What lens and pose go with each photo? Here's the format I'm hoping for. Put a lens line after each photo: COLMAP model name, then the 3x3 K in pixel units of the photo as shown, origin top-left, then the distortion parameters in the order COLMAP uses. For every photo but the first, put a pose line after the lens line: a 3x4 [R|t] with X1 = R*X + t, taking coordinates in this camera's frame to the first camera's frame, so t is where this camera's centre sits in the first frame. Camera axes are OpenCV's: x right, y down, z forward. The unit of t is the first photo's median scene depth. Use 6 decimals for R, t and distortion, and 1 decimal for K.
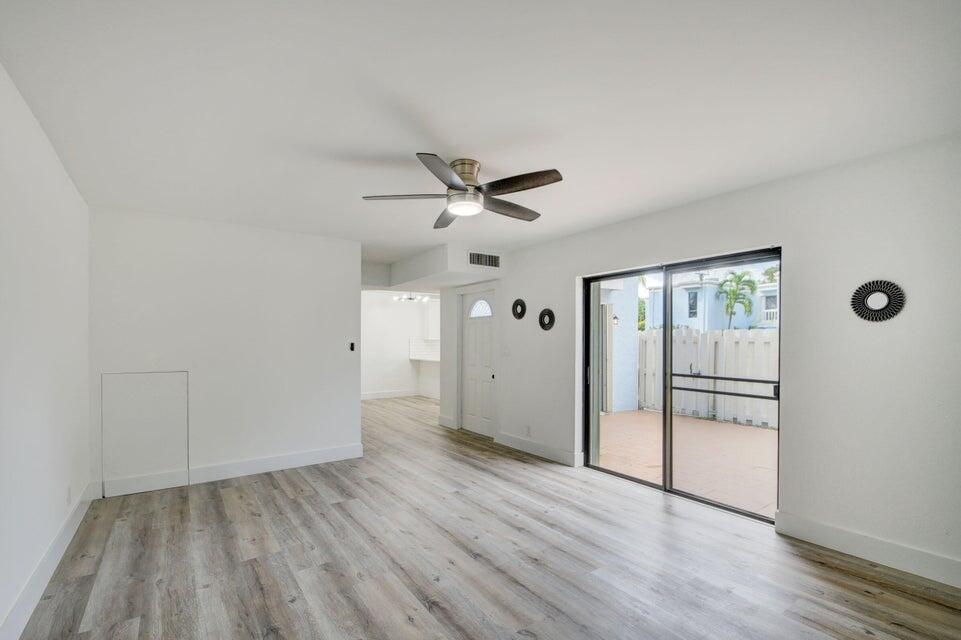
lens RADIAL K [[424.8, 0, 475.6], [0, 424.8, 346.1], [0, 0, 1]] dist [0.013987, -0.017321]
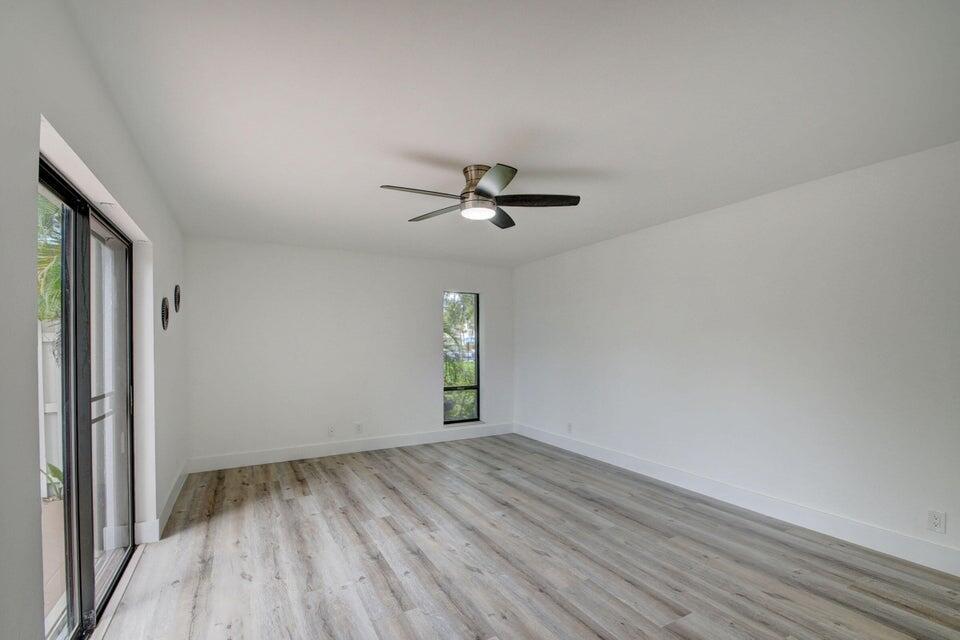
lens RADIAL K [[424.3, 0, 475.1], [0, 424.3, 346.1], [0, 0, 1]] dist [0.013987, -0.017321]
pose [[-0.993835, 0.003415, 0.110821, -0.120452], [0.004710, 0.999924, 0.011429, -0.016115], [-0.110773, 0.011881, -0.993775, 1.880460]]
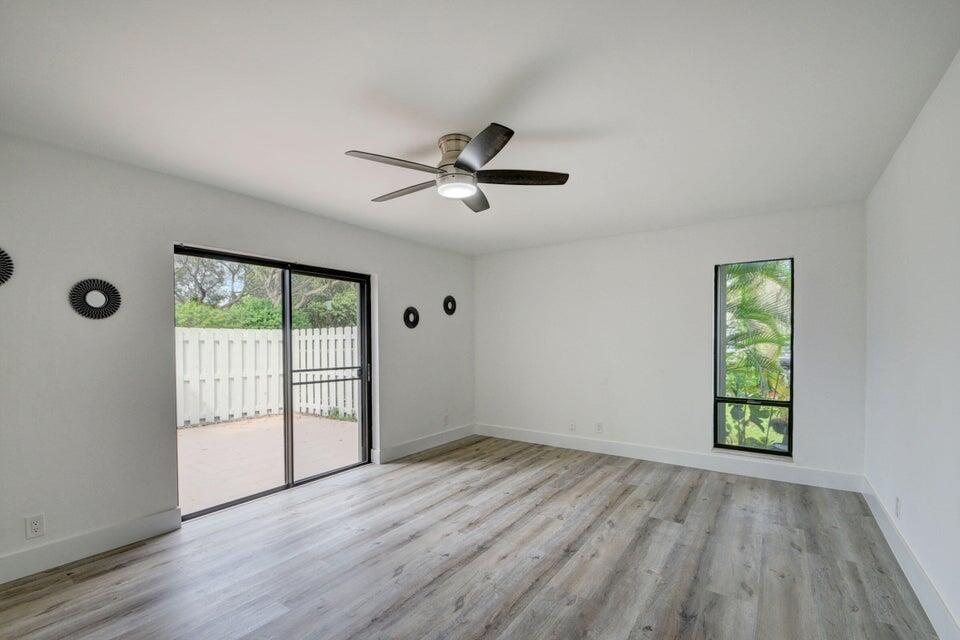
lens RADIAL K [[424.3, 0, 475.1], [0, 424.3, 346.1], [0, 0, 1]] dist [0.013987, -0.017321]
pose [[-0.344845, -0.016068, 0.938522, -0.825918], [0.009542, 0.999742, 0.020622, -0.012639], [-0.938611, 0.016066, -0.344603, 1.194661]]
